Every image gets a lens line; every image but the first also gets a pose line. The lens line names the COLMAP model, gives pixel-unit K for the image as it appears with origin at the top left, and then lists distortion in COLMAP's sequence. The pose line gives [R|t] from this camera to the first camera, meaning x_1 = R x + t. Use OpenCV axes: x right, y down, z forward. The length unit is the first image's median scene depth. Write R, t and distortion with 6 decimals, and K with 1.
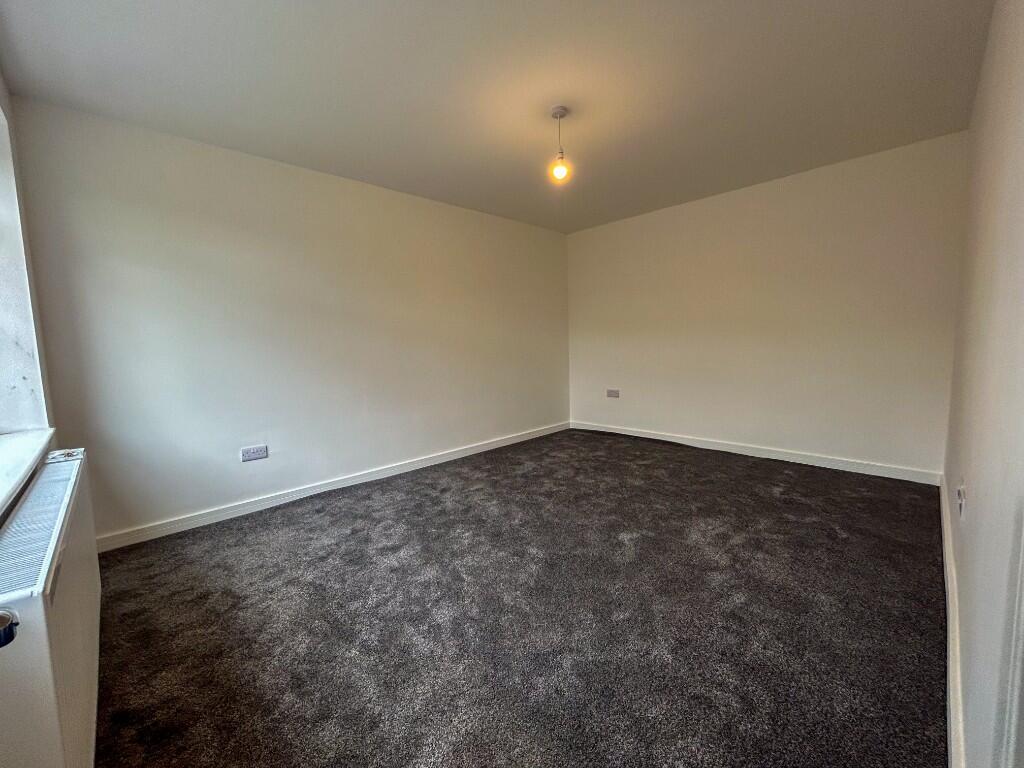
lens RADIAL K [[412.7, 0, 512.0], [0, 412.7, 384.0], [0, 0, 1]] dist [-0.000491, -0.000104]
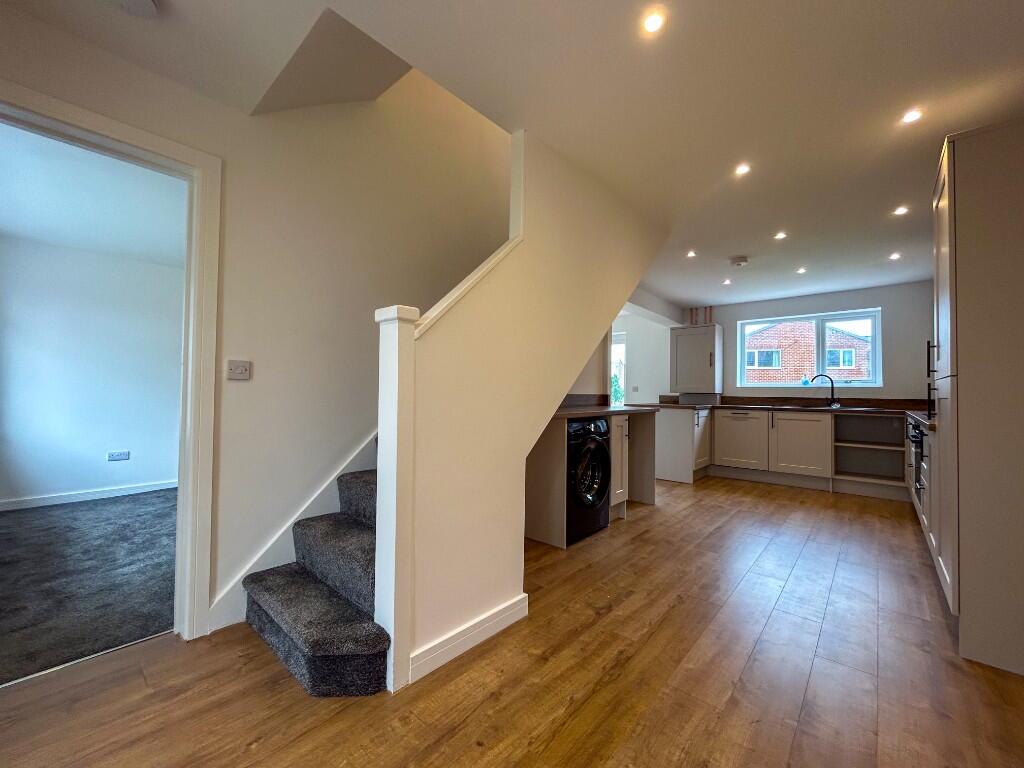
lens RADIAL K [[412.7, 0, 512.0], [0, 412.7, 384.0], [0, 0, 1]] dist [-0.000491, -0.000104]
pose [[0.996299, 0.040118, 0.076018, 1.184325], [-0.031355, 0.993082, -0.113157, 0.065322], [-0.080032, 0.110354, 0.990665, -1.083259]]
